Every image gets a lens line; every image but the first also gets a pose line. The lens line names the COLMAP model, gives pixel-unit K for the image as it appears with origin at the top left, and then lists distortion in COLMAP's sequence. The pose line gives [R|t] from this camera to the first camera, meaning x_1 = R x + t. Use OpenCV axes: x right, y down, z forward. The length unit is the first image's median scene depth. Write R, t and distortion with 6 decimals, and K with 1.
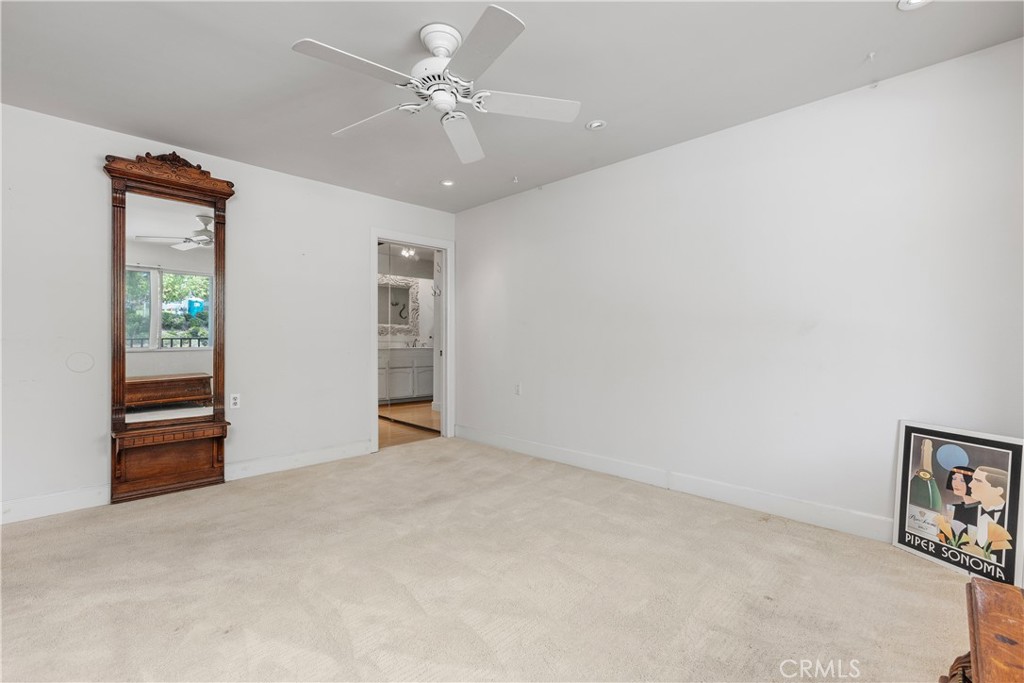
lens RADIAL K [[457.3, 0, 518.0], [0, 457.3, 336.4], [0, 0, 1]] dist [0.001374, 0.001933]
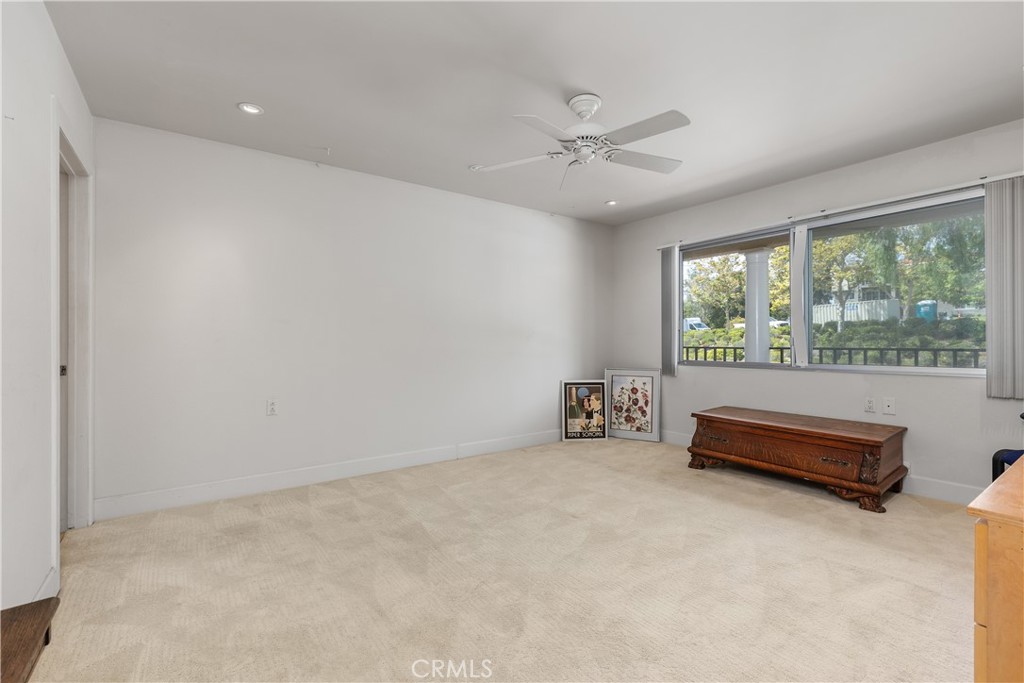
lens RADIAL K [[457.3, 0, 519.2], [0, 457.3, 341.8], [0, 0, 1]] dist [0.001374, 0.001933]
pose [[0.178960, -0.009599, 0.983810, -1.350950], [-0.005167, 0.999929, 0.010696, -0.012339], [-0.983843, -0.006998, 0.178898, 0.908385]]
